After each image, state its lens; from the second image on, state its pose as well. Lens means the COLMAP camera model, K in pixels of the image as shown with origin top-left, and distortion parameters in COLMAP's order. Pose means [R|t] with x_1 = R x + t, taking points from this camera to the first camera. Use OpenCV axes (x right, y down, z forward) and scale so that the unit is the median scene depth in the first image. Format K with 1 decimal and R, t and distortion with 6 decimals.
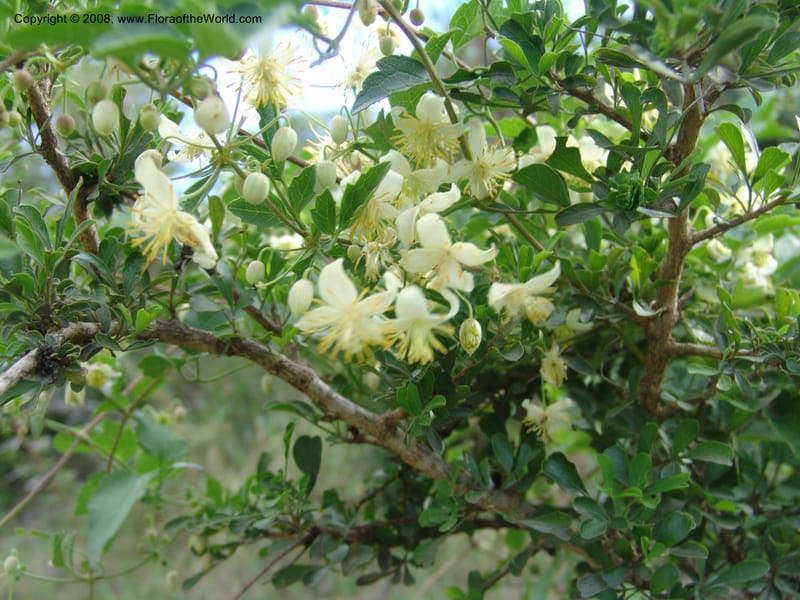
lens RADIAL K [[985.6, 0, 400.0], [0, 985.6, 300.0], [0, 0, 1]] dist [-0.017133, -0.077564]
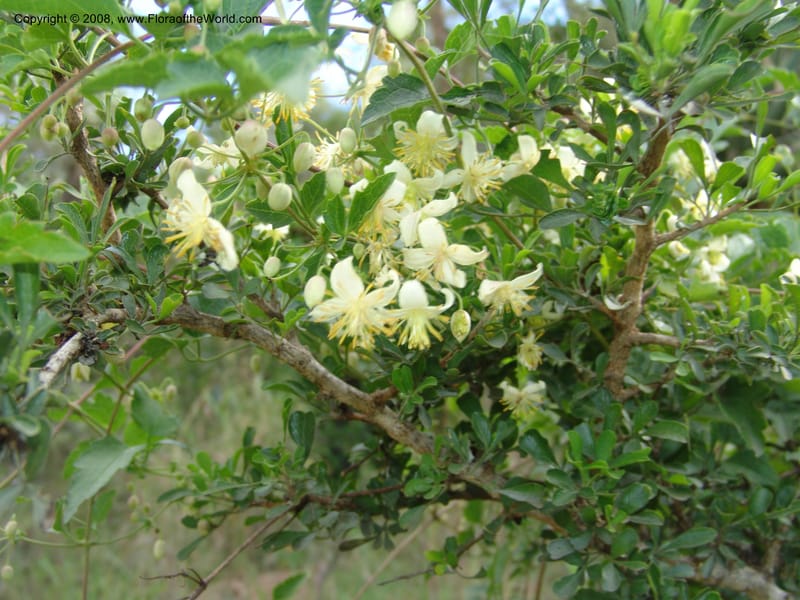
lens RADIAL K [[973.1, 0, 400.0], [0, 973.1, 300.0], [0, 0, 1]] dist [0.097217, -0.651599]
pose [[0.998735, 0.014739, 0.048083, -0.047017], [-0.015809, 0.999634, 0.021955, -0.014335], [-0.047742, -0.022687, 0.998602, -0.098565]]
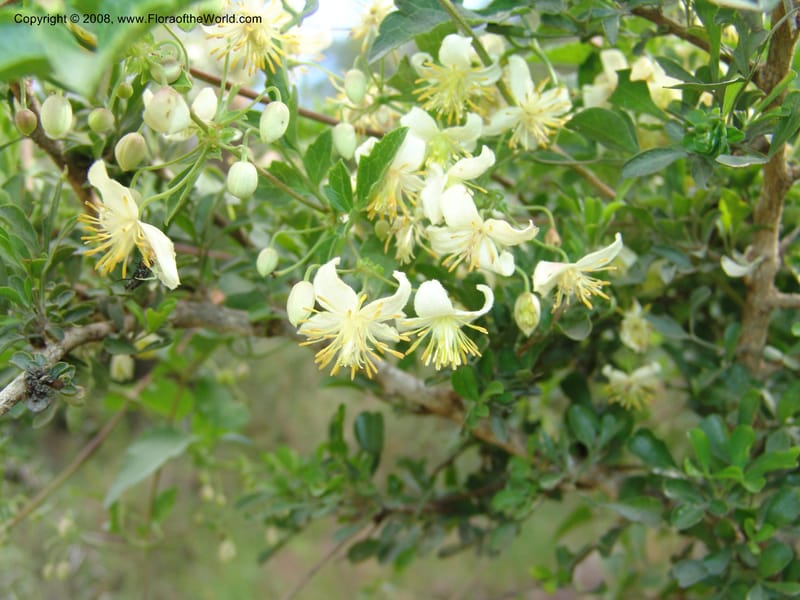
lens RADIAL K [[985.6, 0, 400.0], [0, 985.6, 300.0], [0, 0, 1]] dist [-0.017133, -0.077564]
pose [[0.991807, -0.060628, -0.112445, 0.053289], [0.070693, 0.993626, 0.087803, -0.053152], [0.106405, -0.095033, 0.989771, 0.128284]]
